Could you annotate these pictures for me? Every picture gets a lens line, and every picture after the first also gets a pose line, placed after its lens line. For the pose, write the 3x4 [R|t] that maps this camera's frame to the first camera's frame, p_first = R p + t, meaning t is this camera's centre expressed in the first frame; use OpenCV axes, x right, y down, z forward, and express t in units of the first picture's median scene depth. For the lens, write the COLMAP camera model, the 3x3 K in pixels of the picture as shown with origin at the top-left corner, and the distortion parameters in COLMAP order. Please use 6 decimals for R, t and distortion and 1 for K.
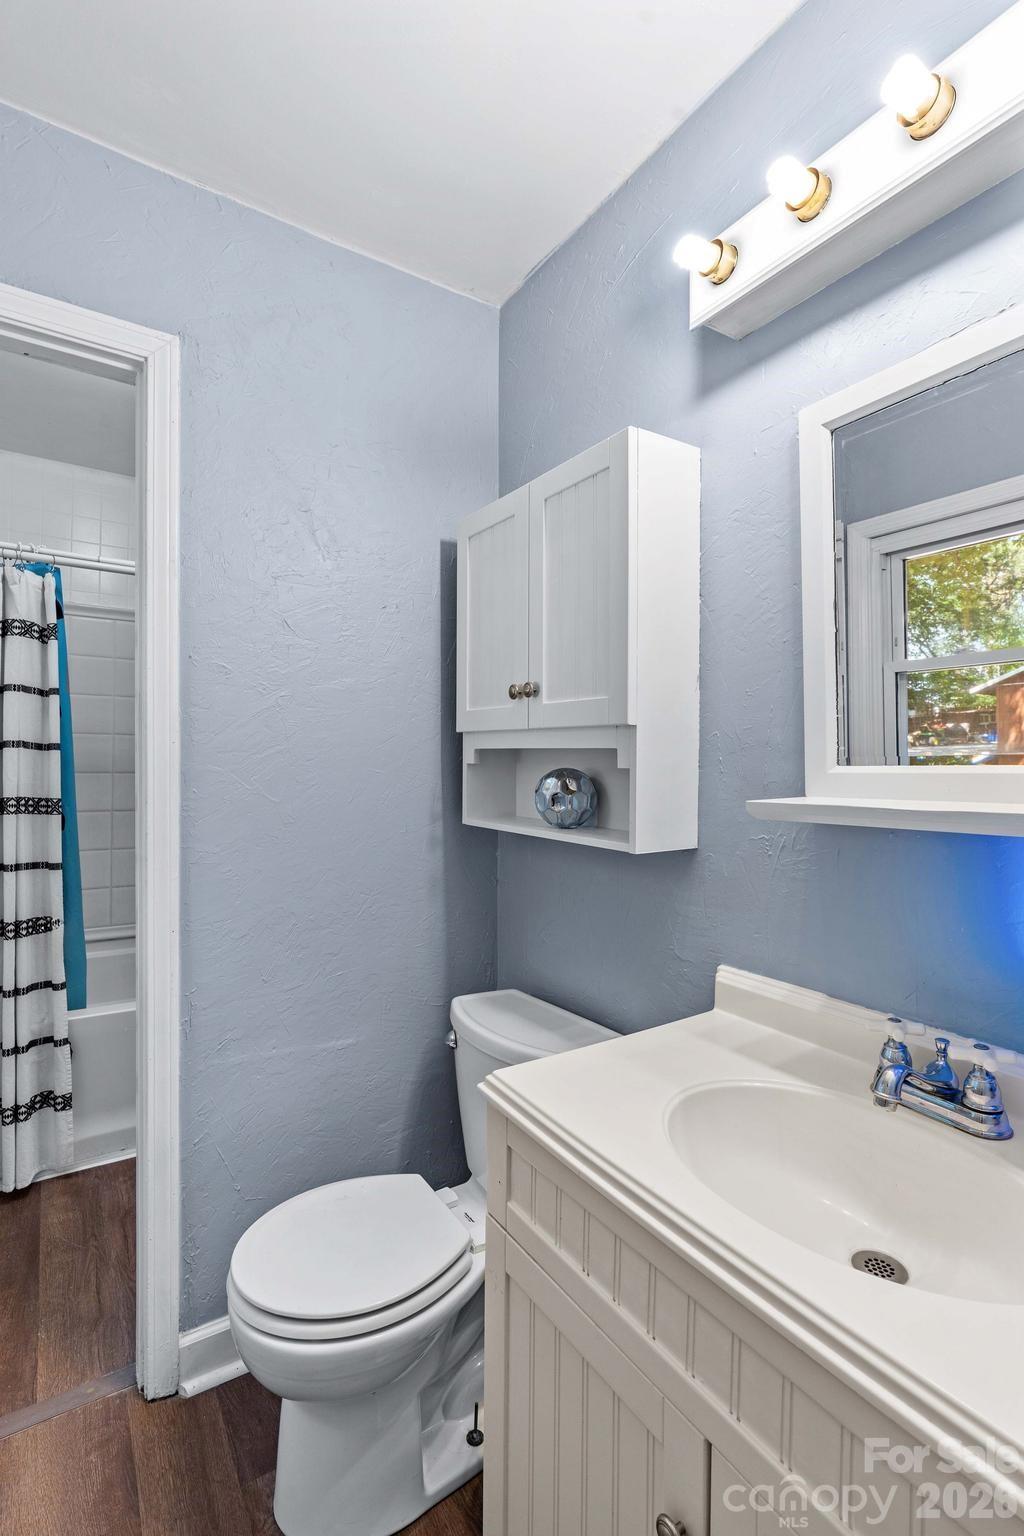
lens RADIAL K [[709.1, 0, 522.5], [0, 709.1, 760.0], [0, 0, 1]] dist [-0.022132, 0.007065]
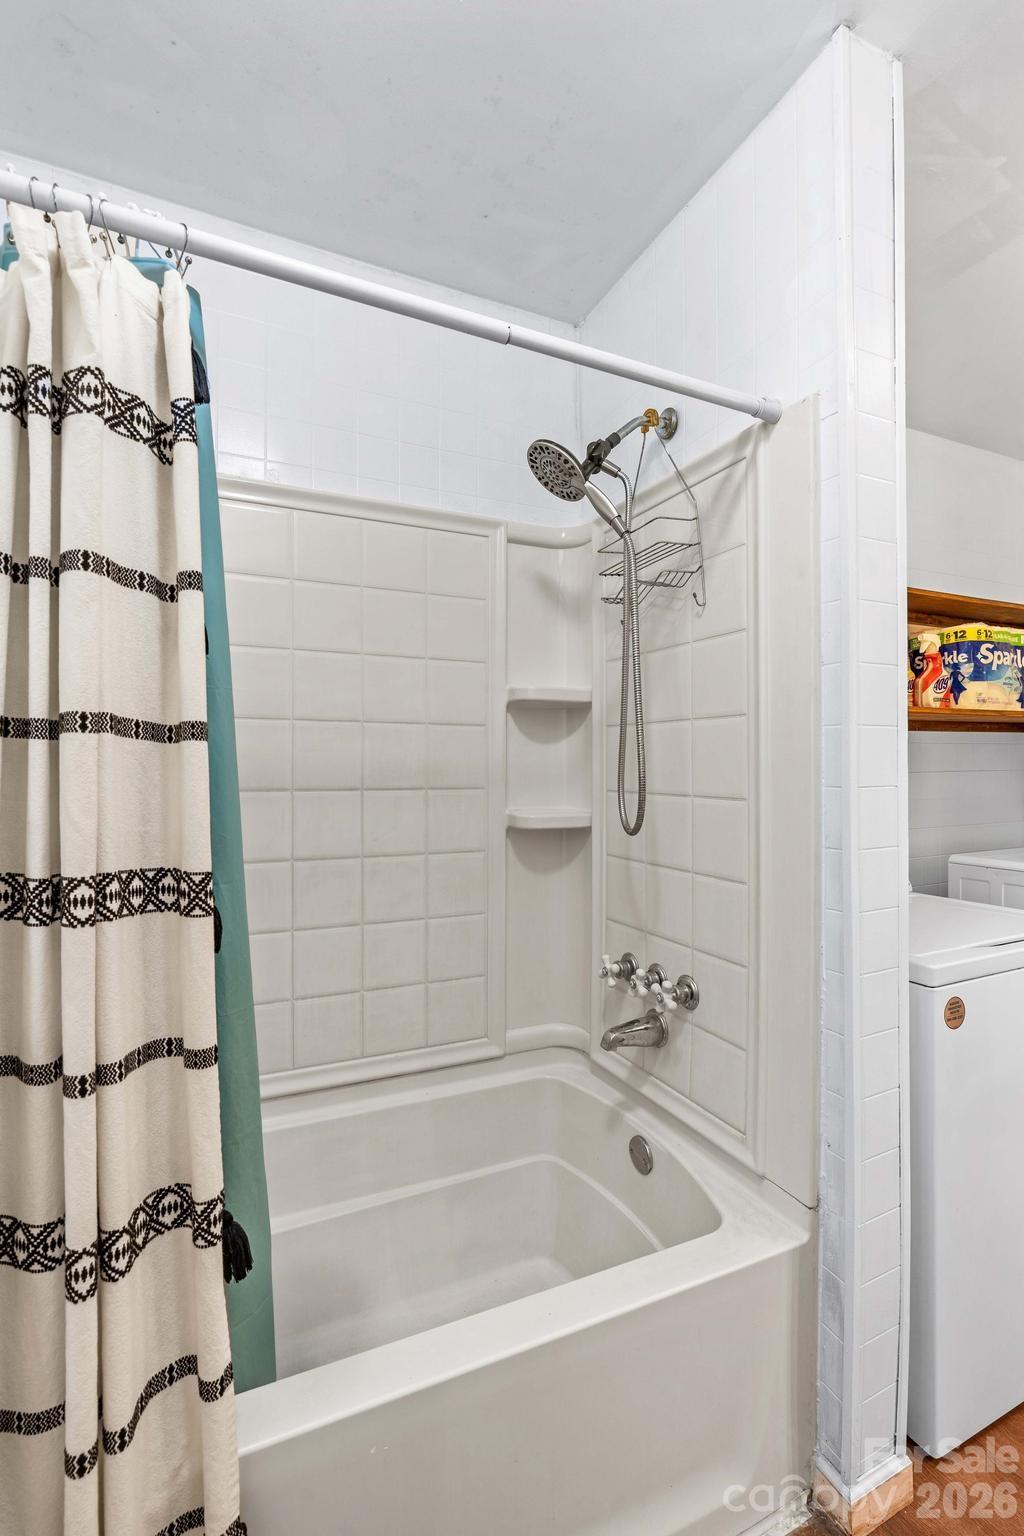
lens RADIAL K [[709.1, 0, 504.3], [0, 709.1, 773.5], [0, 0, 1]] dist [-0.022132, 0.007065]
pose [[0.984788, -0.009852, -0.173478, -0.442637], [0.011685, 0.999886, 0.009551, 0.001622], [0.173364, -0.011433, 0.984791, 0.666093]]
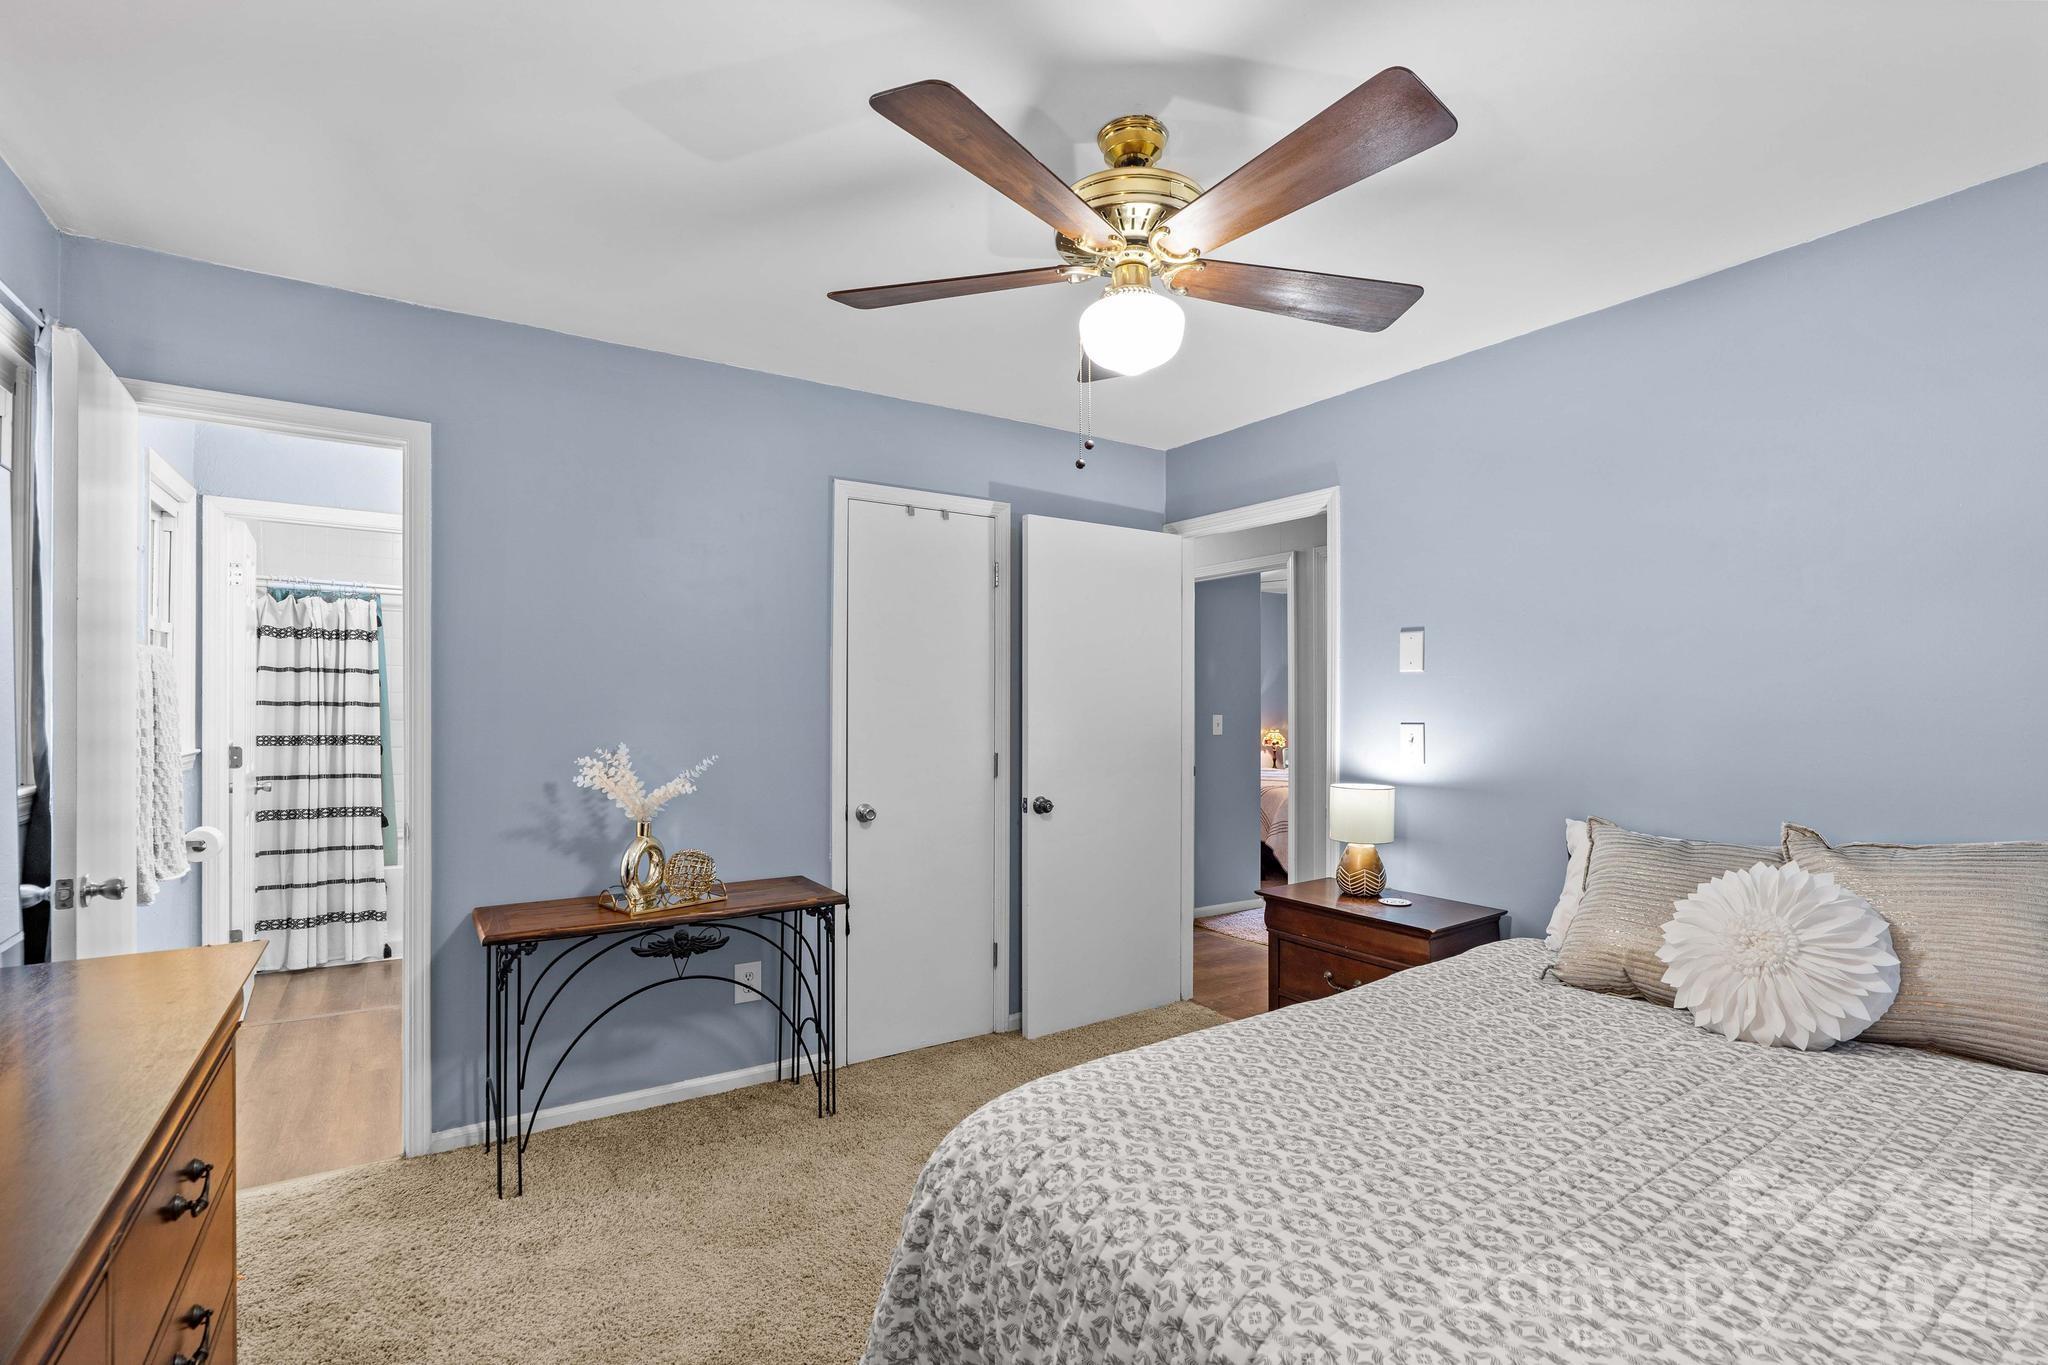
lens RADIAL K [[945.5, 0, 1026.2], [0, 945.5, 689.5], [0, 0, 1]] dist [-0.022132, 0.007065]
pose [[0.999973, -0.004071, 0.006097, 0.864569], [0.004100, 0.999980, -0.004812, -0.037512], [-0.006077, 0.004837, 0.999970, -1.234413]]
